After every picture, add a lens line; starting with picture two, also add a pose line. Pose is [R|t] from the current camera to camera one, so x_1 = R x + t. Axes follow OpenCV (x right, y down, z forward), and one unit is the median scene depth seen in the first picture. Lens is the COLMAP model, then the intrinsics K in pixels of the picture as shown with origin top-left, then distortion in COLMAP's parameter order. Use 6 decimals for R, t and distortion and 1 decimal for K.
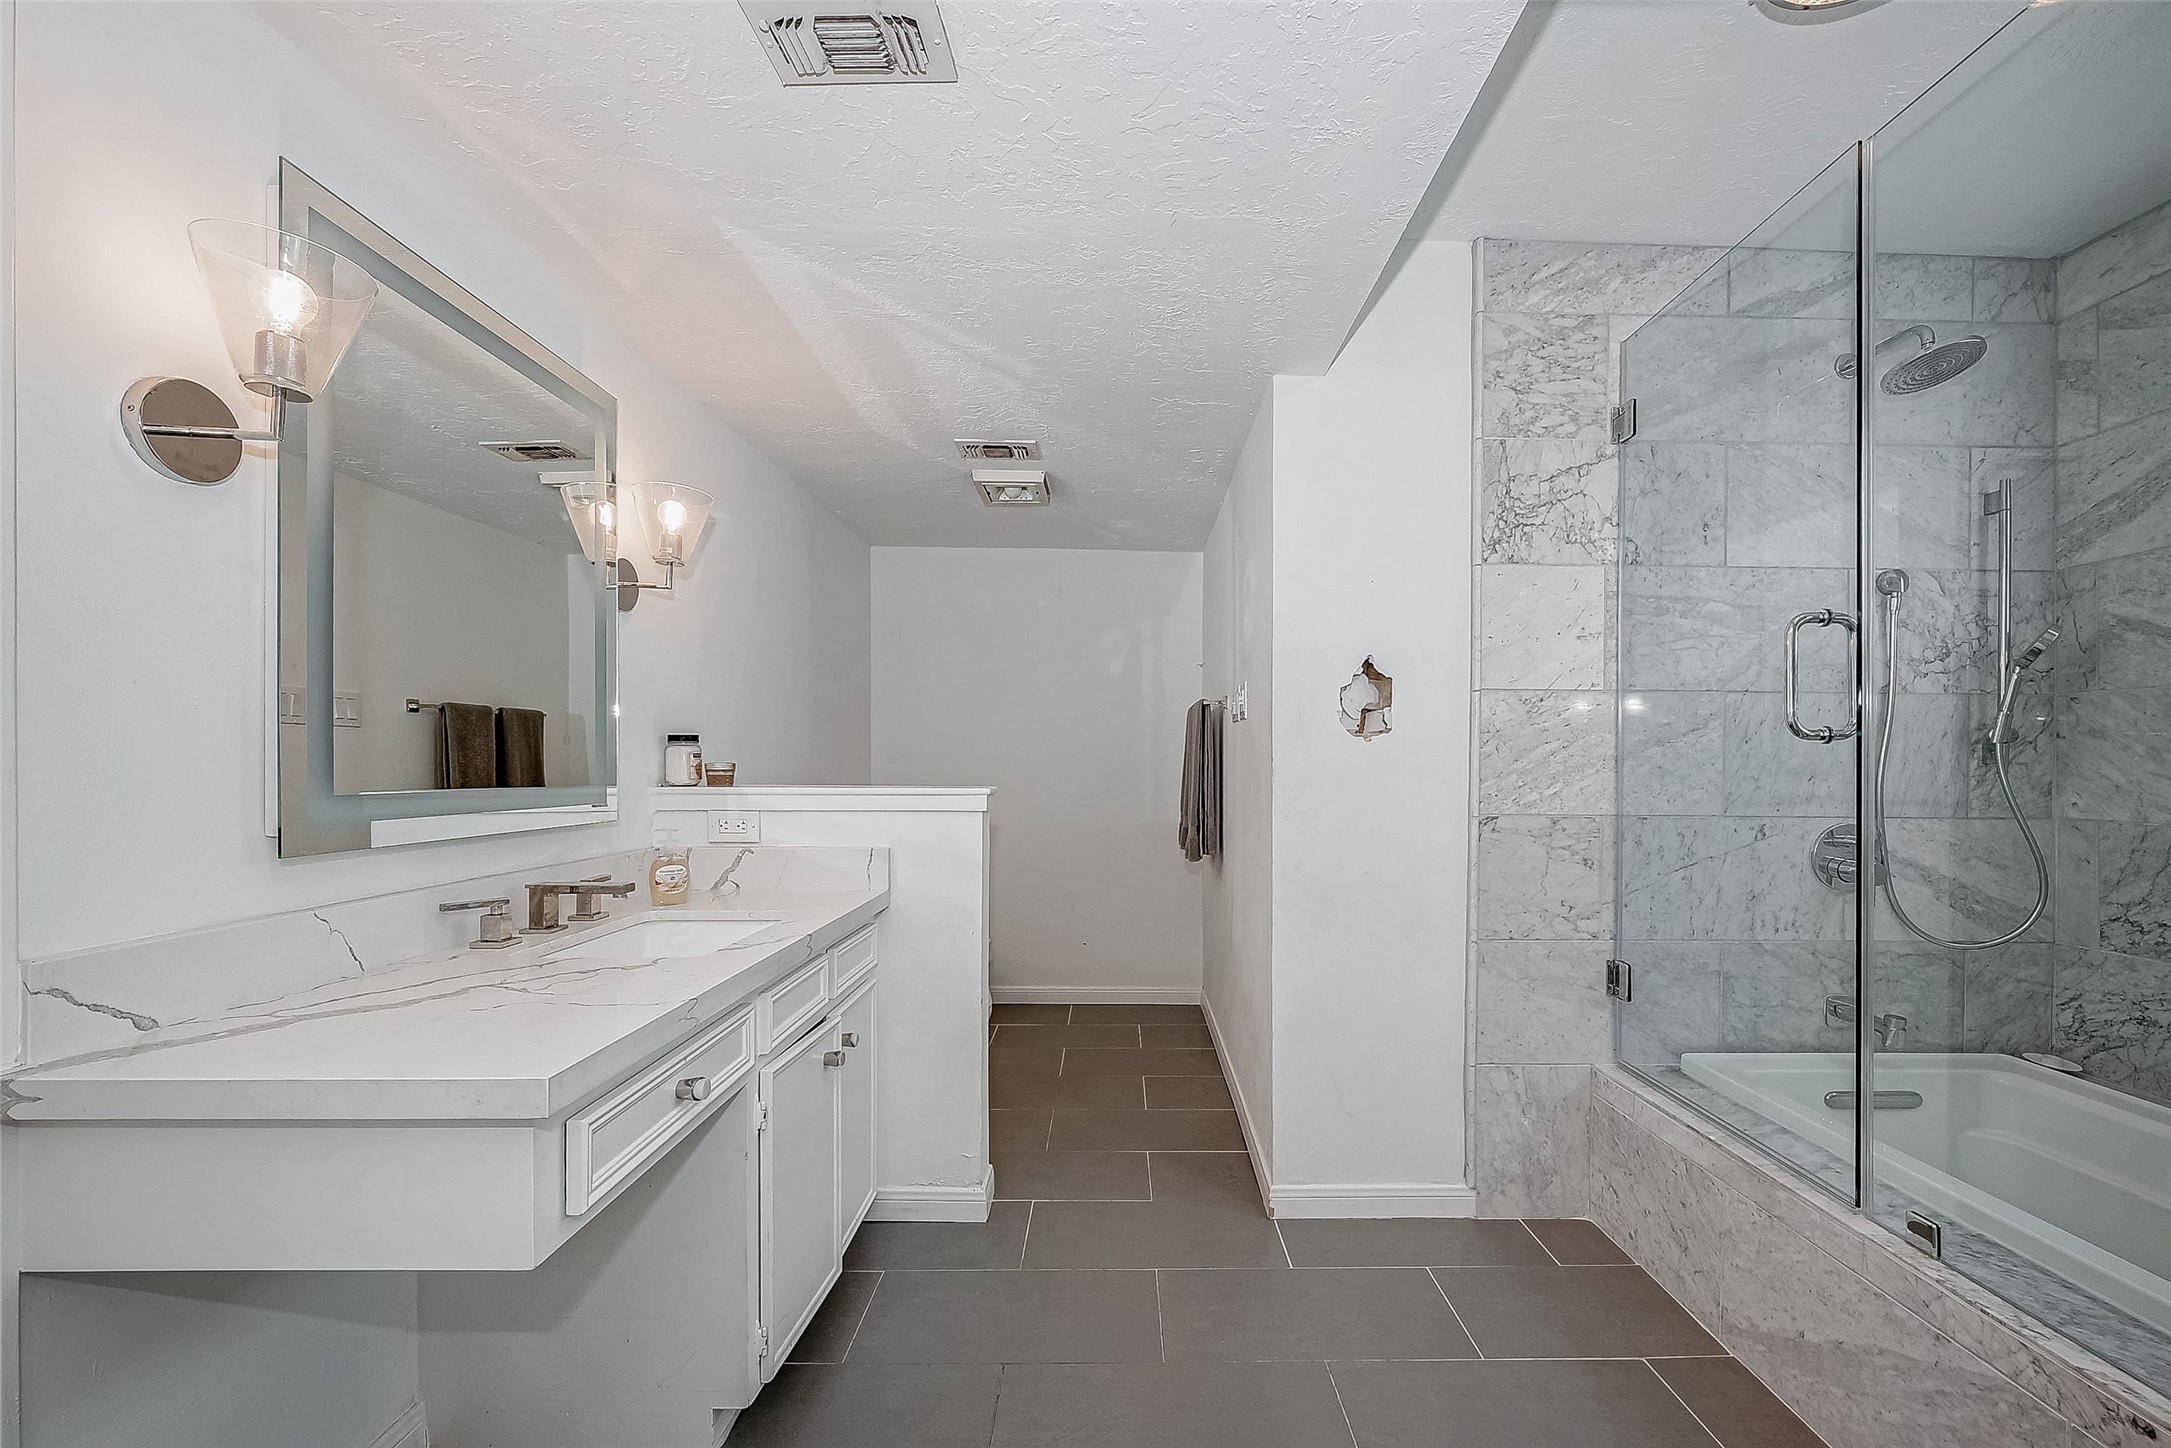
lens RADIAL K [[852.7, 0, 1130.0], [0, 852.7, 757.7], [0, 0, 1]] dist [-0.001454, 0.000265]
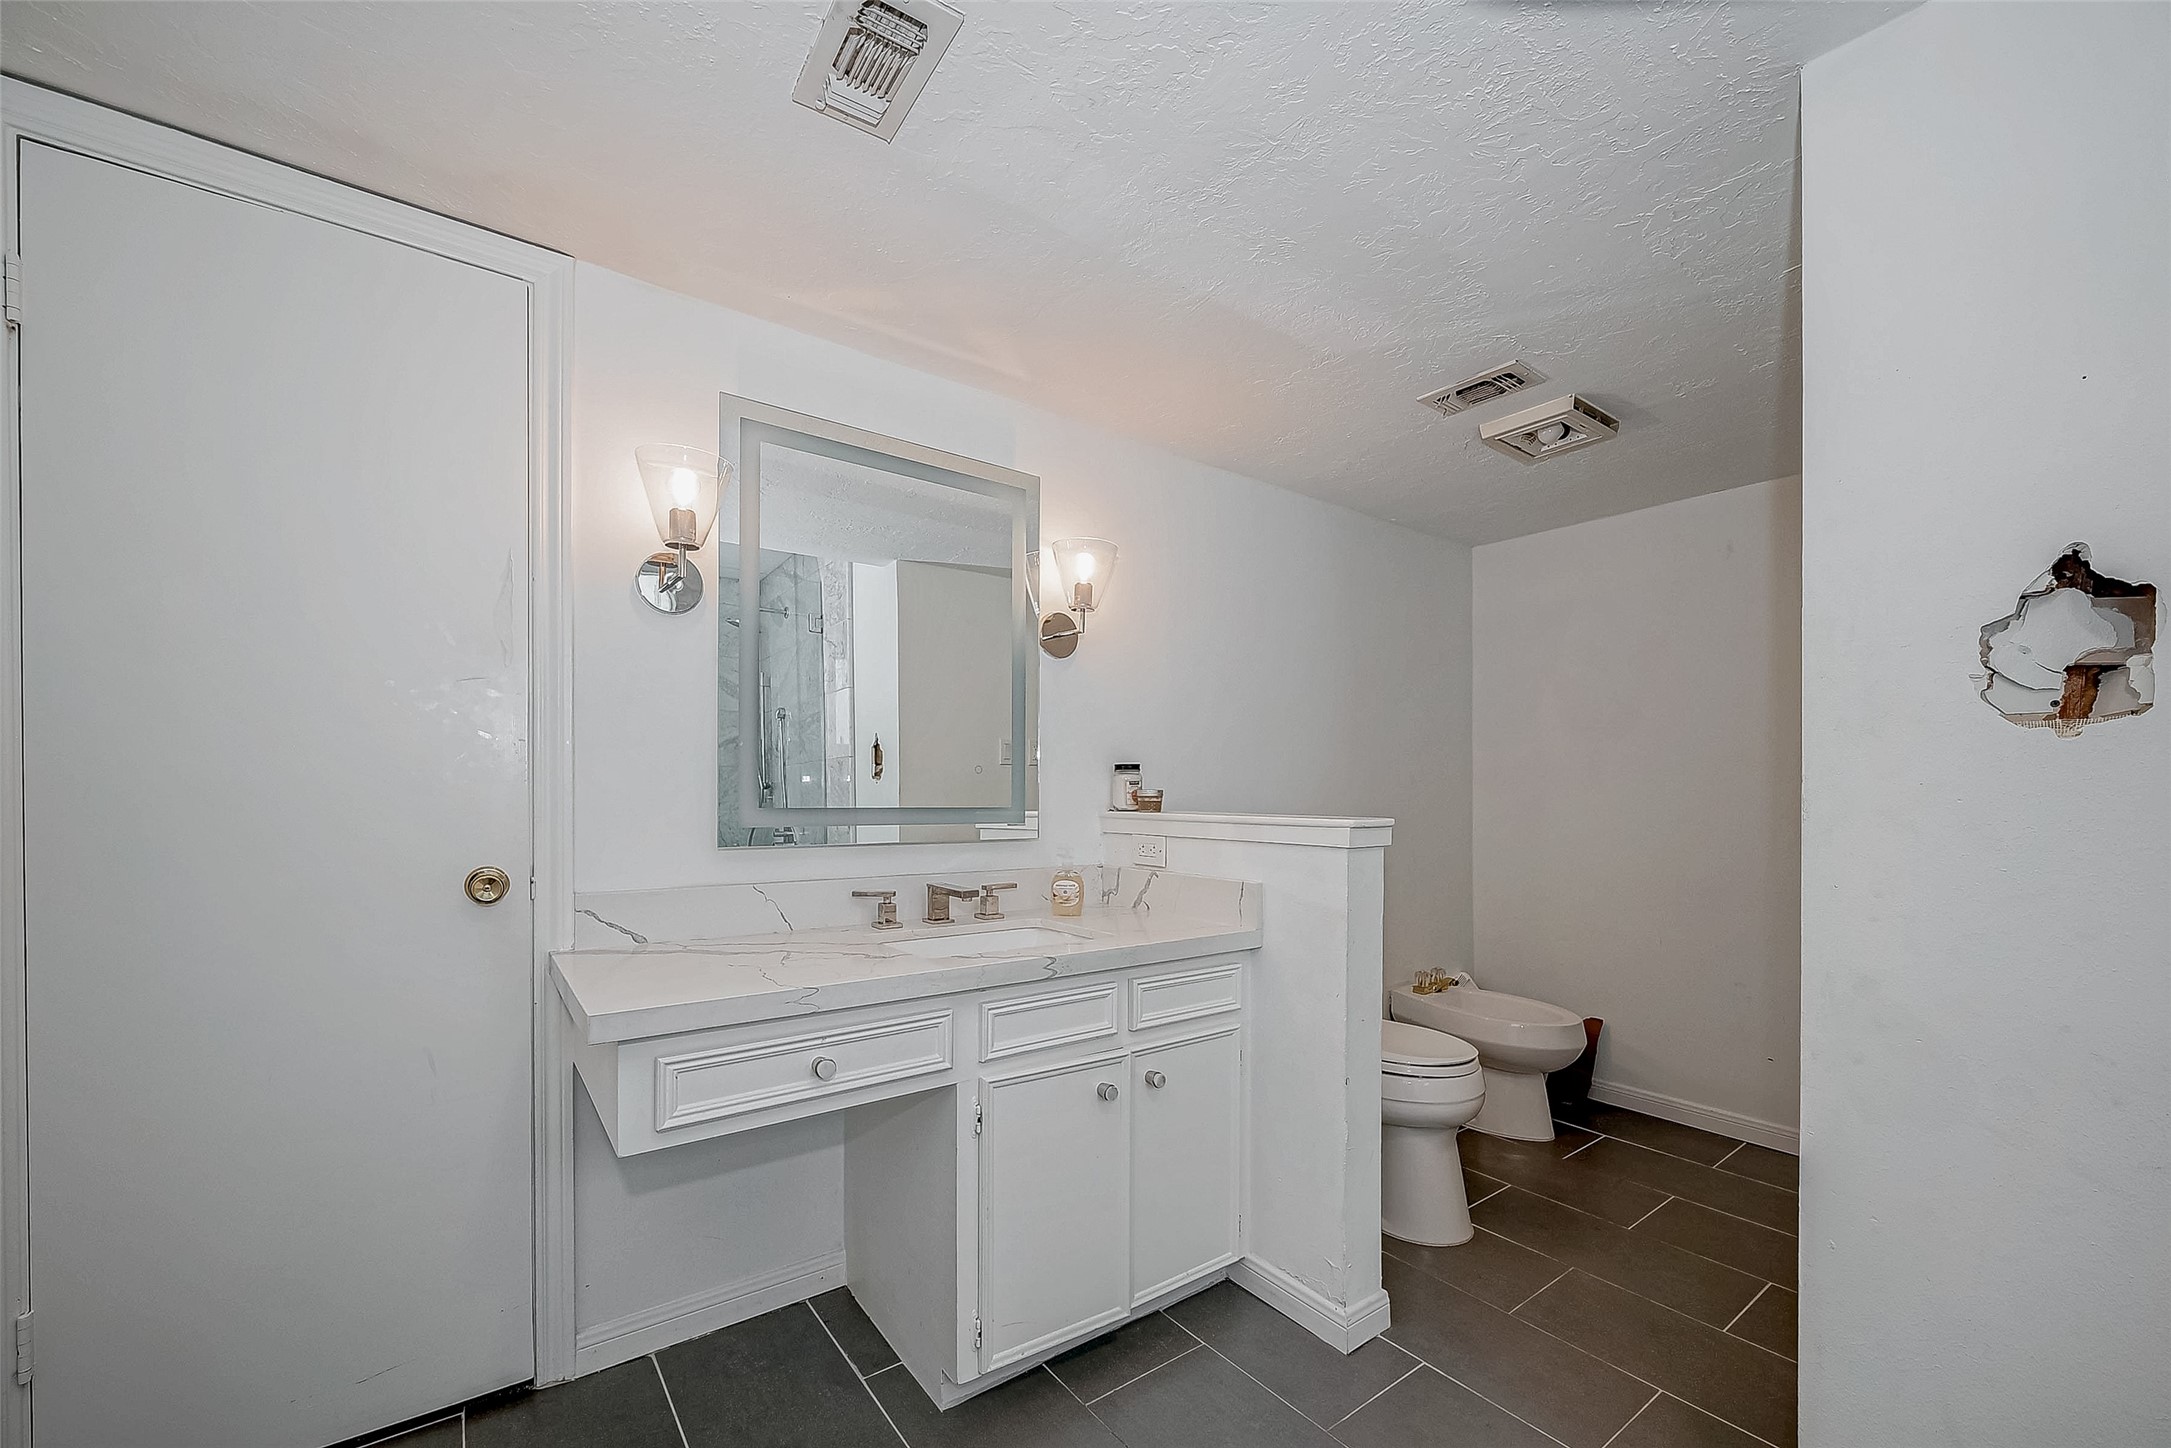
lens RADIAL K [[852.7, 0, 1116.9], [0, 852.7, 792.9], [0, 0, 1]] dist [-0.001454, 0.000265]
pose [[0.597433, -0.001862, -0.801917, 0.352144], [0.001444, 0.999998, -0.001246, 0.011402], [0.801918, -0.000413, 0.597435, 0.342658]]
